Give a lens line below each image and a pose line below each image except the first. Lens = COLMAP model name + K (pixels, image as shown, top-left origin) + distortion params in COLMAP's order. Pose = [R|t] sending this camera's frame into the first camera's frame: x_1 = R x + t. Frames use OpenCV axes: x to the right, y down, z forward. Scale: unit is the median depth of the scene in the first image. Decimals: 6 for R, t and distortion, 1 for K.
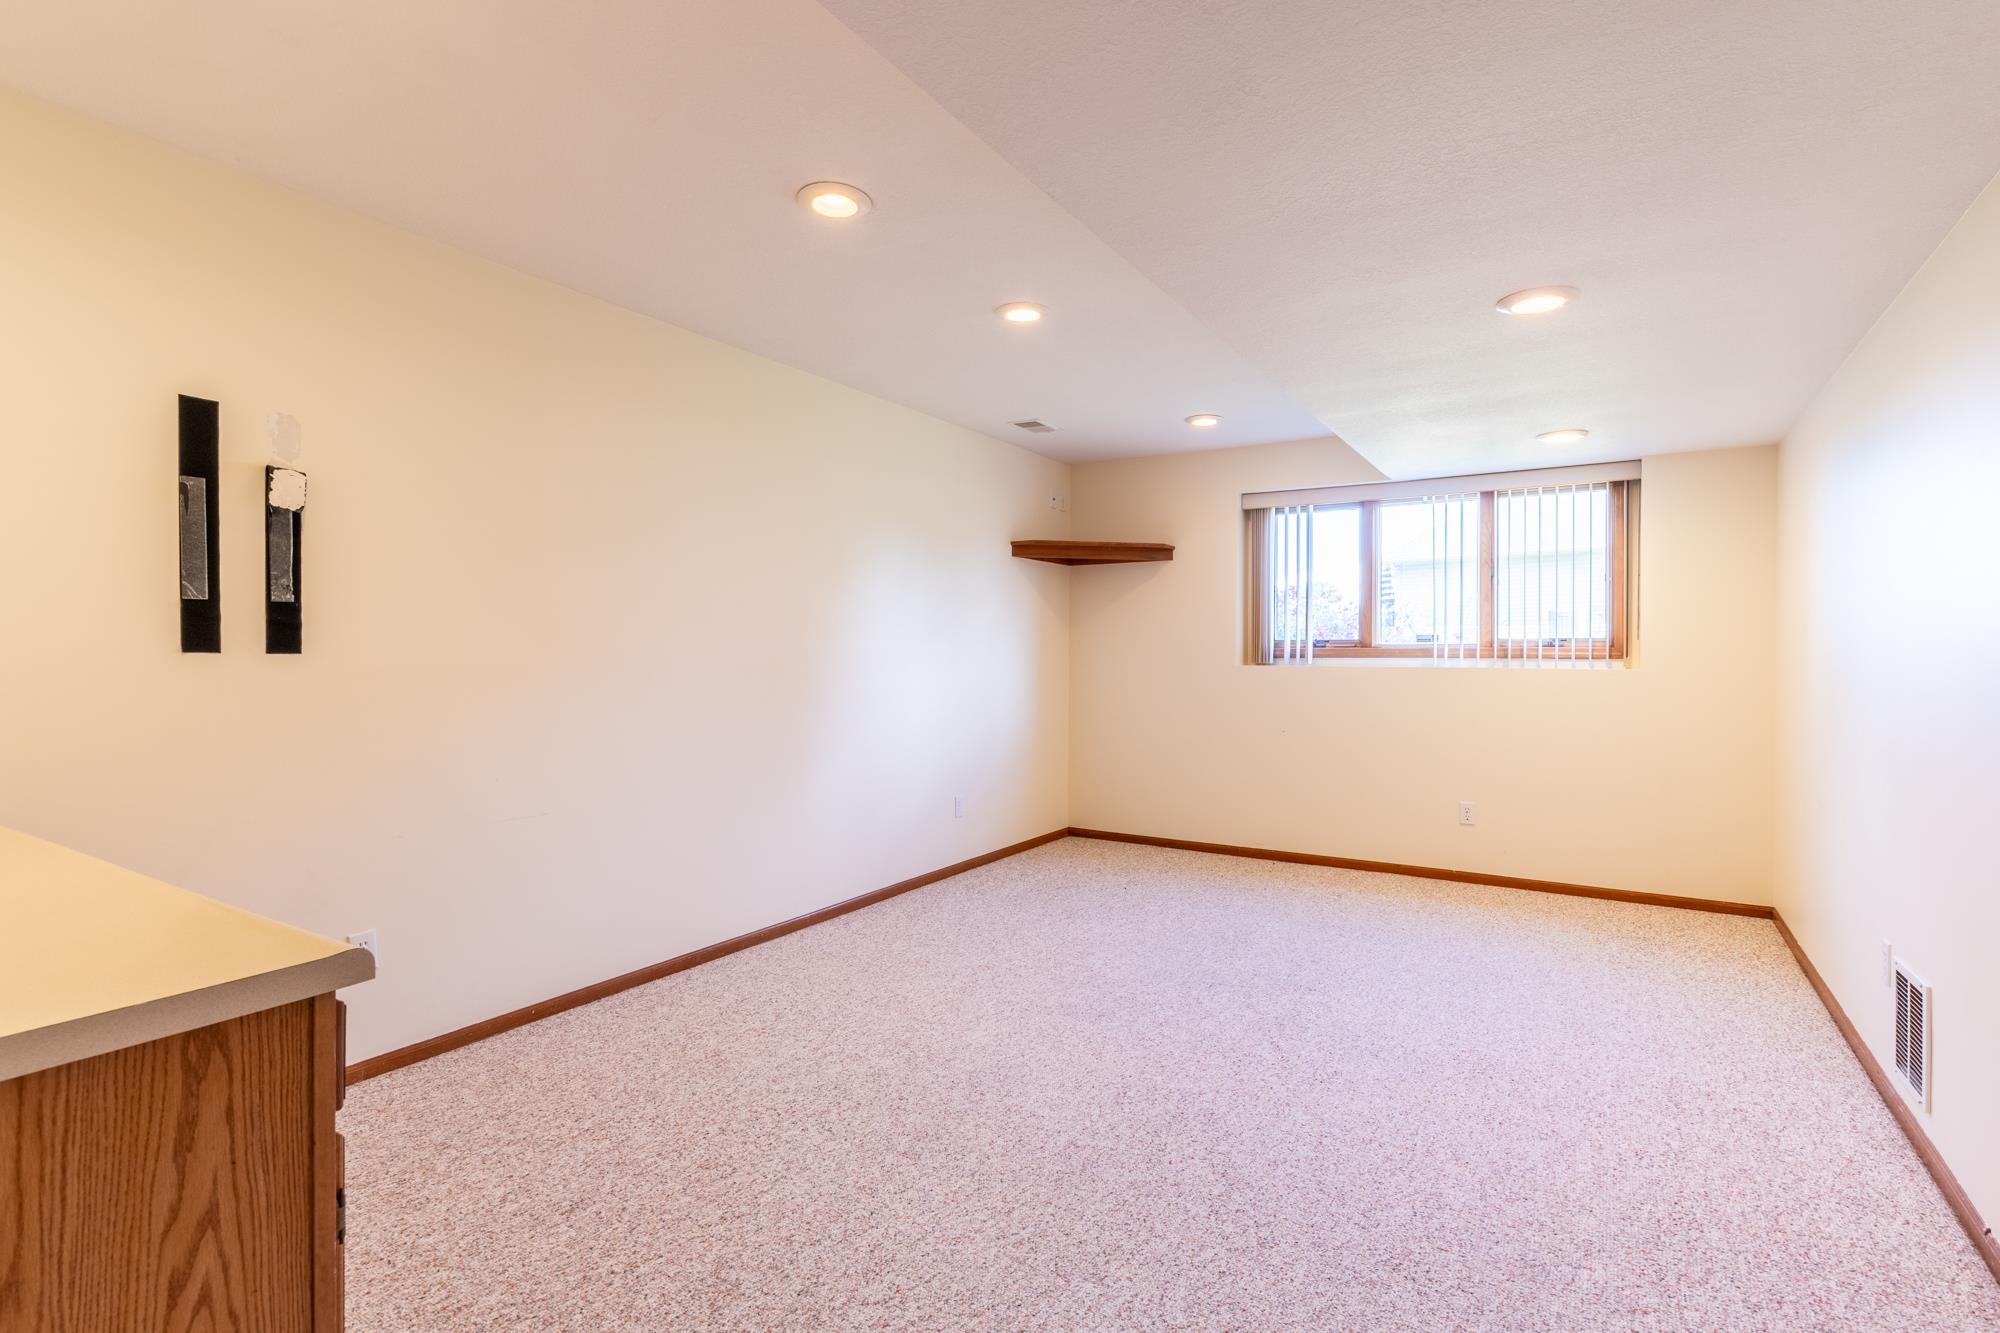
lens RADIAL K [[971.7, 0, 1004.1], [0, 971.7, 662.3], [0, 0, 1]] dist [0.000101, 0.001537]
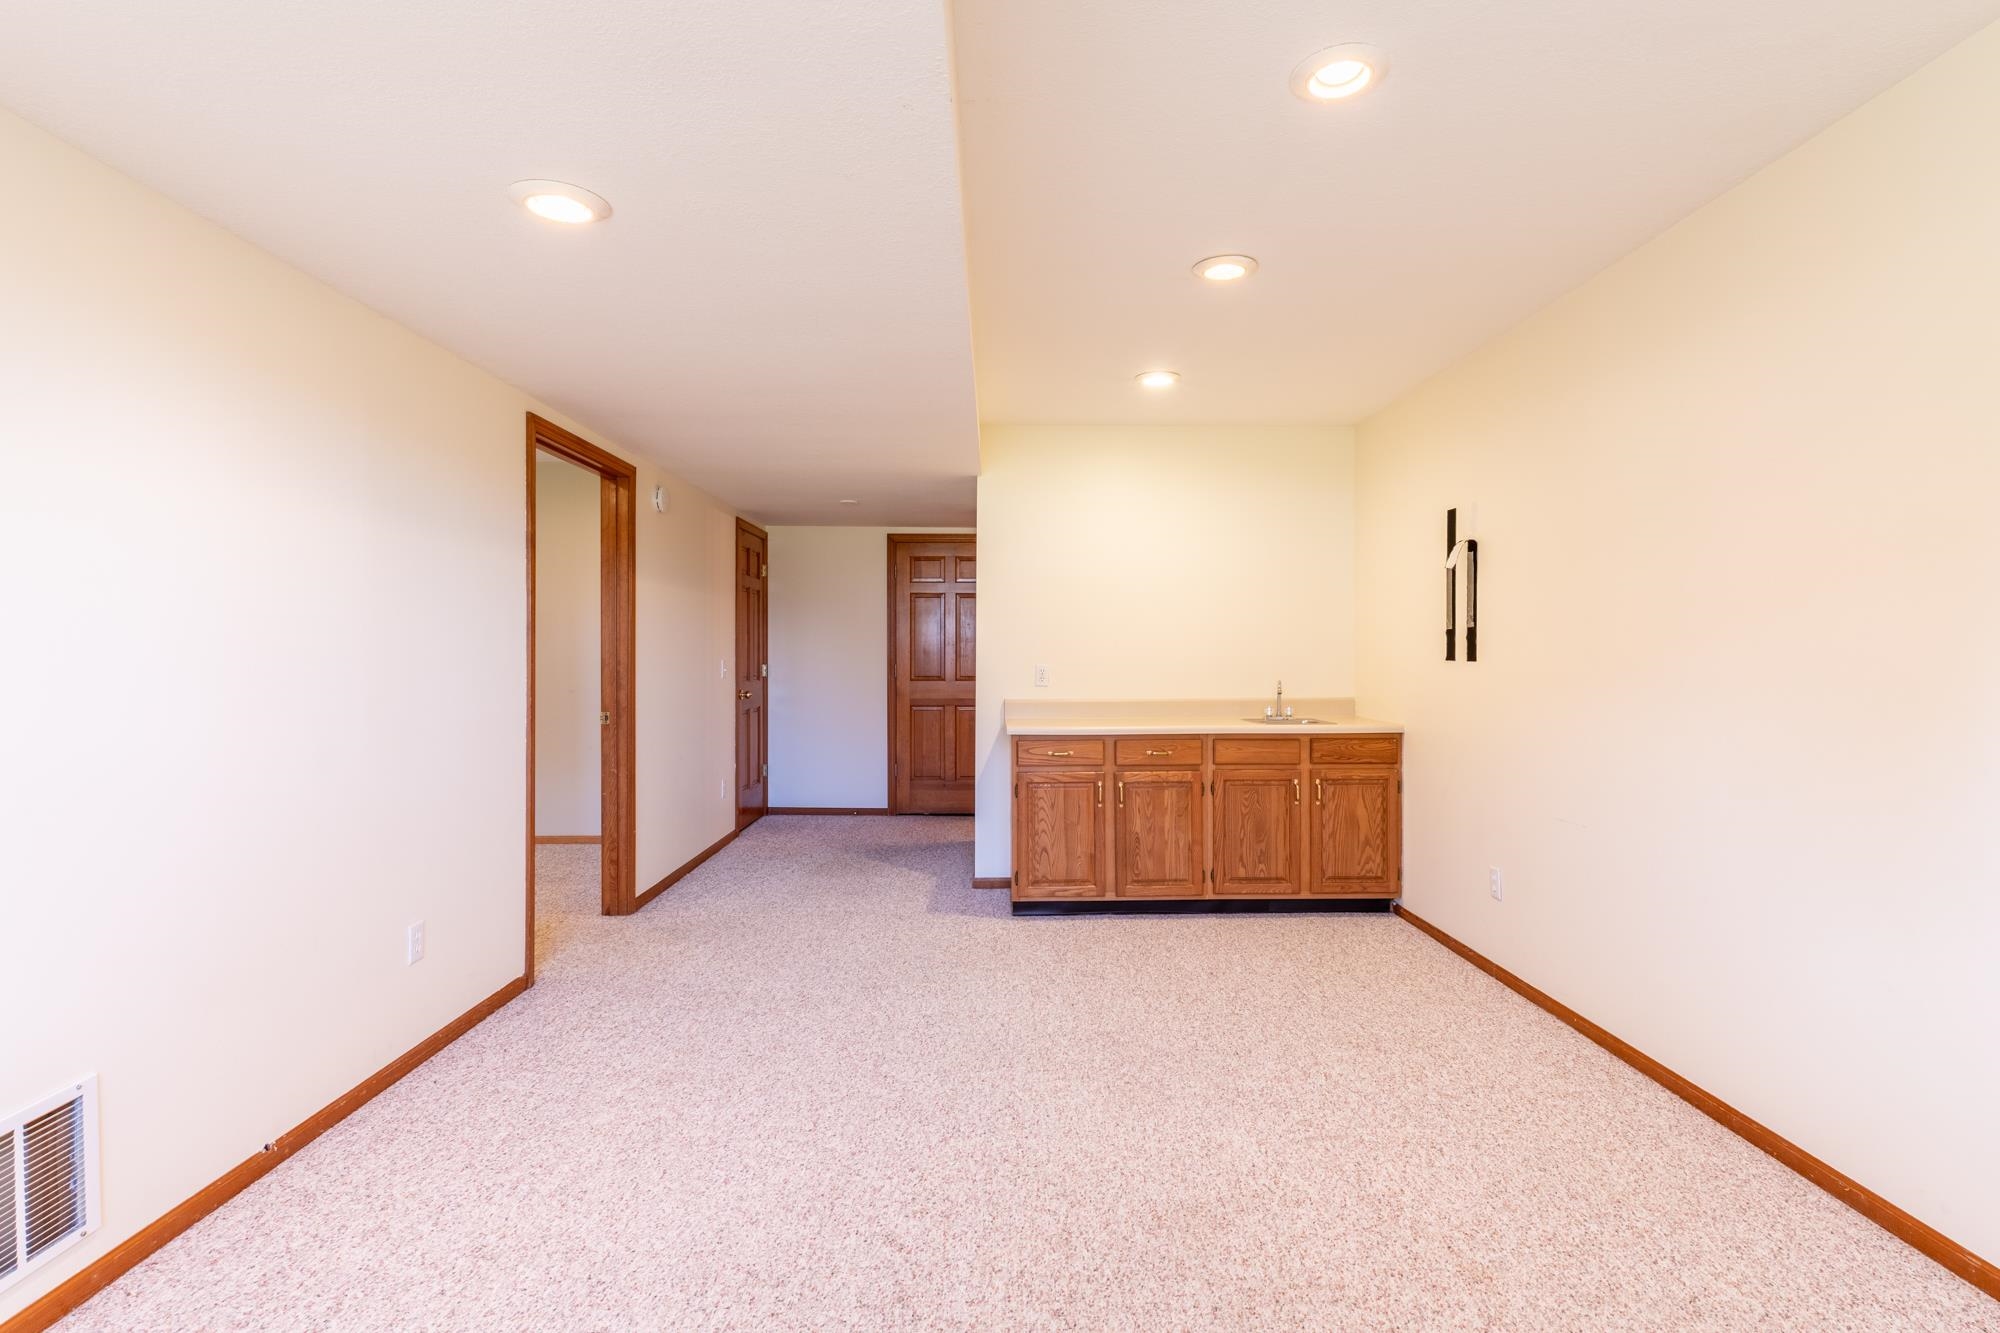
lens RADIAL K [[971.7, 0, 1004.4], [0, 971.7, 662.8], [0, 0, 1]] dist [0.000101, 0.001537]
pose [[-0.846582, 0.000072, -0.532258, 0.687748], [-0.008052, 0.999884, 0.012944, -0.020800], [0.532197, 0.015244, -0.846483, 1.925140]]
